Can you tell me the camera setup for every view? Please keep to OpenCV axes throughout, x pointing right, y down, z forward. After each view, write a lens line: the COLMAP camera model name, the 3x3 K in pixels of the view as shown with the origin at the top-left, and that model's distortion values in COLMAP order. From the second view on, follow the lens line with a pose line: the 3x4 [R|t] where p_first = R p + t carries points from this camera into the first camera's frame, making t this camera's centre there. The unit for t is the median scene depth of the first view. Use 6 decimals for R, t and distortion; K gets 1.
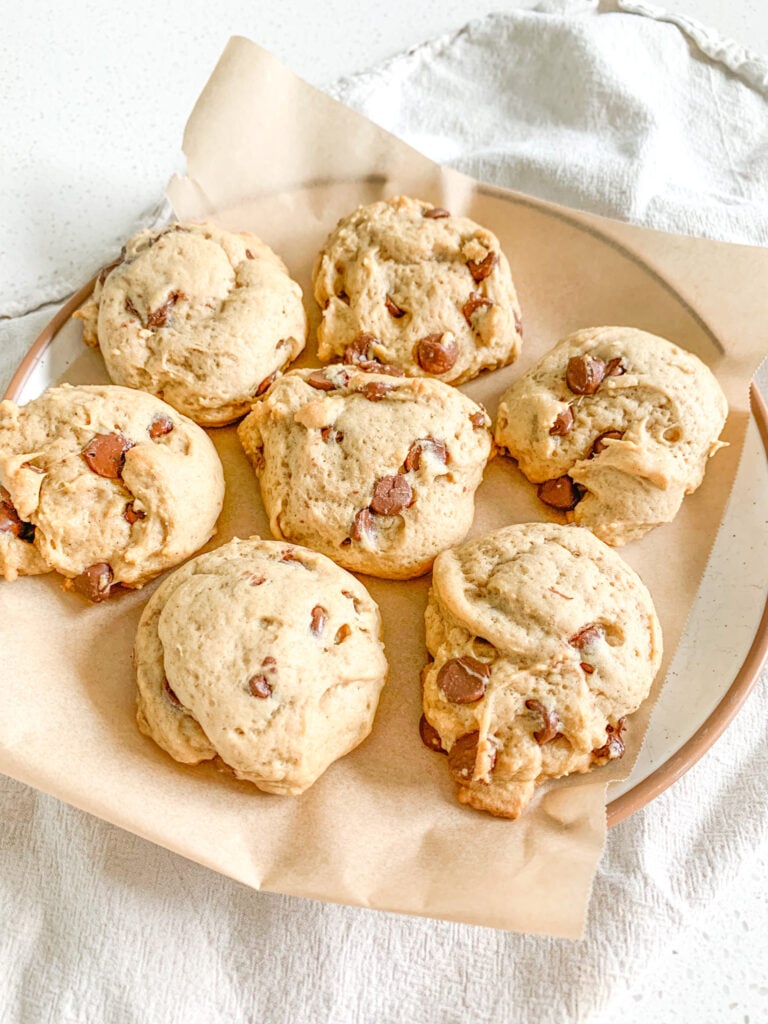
lens RADIAL K [[827.3, 0, 376.1], [0, 827.3, 510.8], [0, 0, 1]] dist [0.013802, -0.027055]
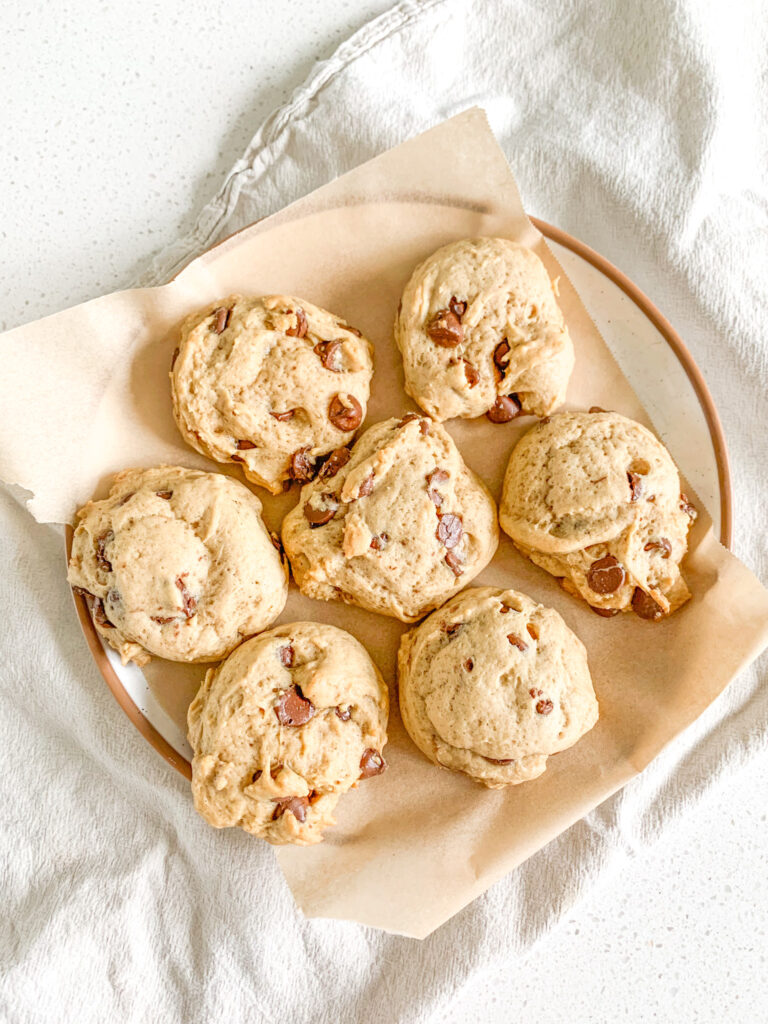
lens RADIAL K [[851.6, 0, 395.5], [0, 851.6, 522.1], [0, 0, 1]] dist [0.083542, -0.135854]
pose [[0.564860, -0.820287, 0.089795, -0.127954], [0.727690, 0.546474, 0.414527, -0.601409], [-0.389102, -0.168807, 0.905596, -0.123937]]
